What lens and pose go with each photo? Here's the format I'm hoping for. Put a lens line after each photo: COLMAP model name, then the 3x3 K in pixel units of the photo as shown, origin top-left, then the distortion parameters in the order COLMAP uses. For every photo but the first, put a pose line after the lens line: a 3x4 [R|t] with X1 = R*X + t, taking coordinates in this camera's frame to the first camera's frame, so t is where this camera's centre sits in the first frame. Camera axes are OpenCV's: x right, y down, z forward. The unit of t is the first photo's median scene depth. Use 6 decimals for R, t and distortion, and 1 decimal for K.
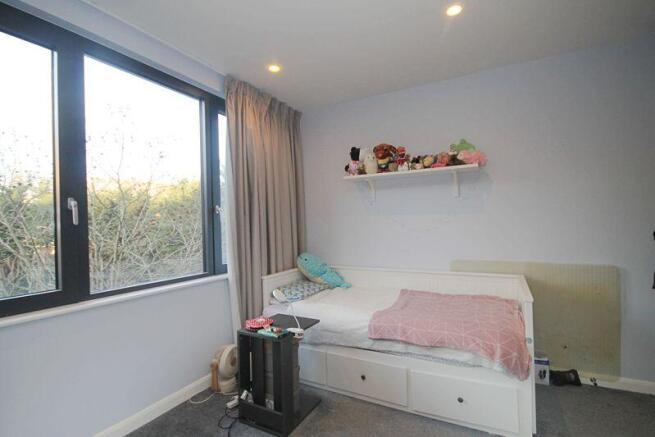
lens RADIAL K [[315.7, 0, 327.5], [0, 315.7, 218.5], [0, 0, 1]] dist [-0.003536, -0.000723]
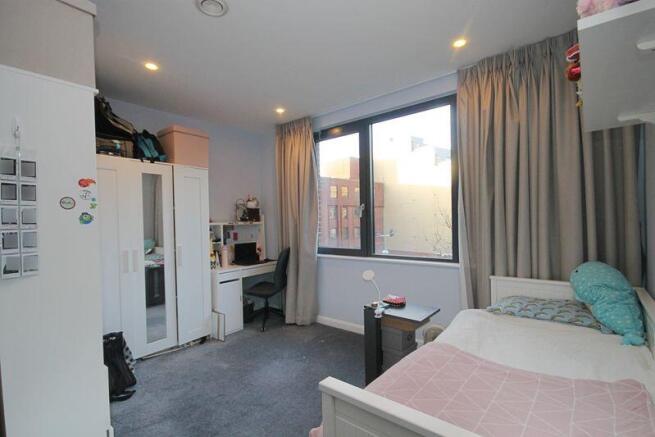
lens RADIAL K [[315.7, 0, 327.5], [0, 315.7, 218.5], [0, 0, 1]] dist [-0.003536, -0.000723]
pose [[-0.206106, 0.016371, -0.978393, 0.794177], [0.036707, 0.999286, 0.008988, 0.001955], [0.977841, -0.034061, -0.206560, 0.805339]]
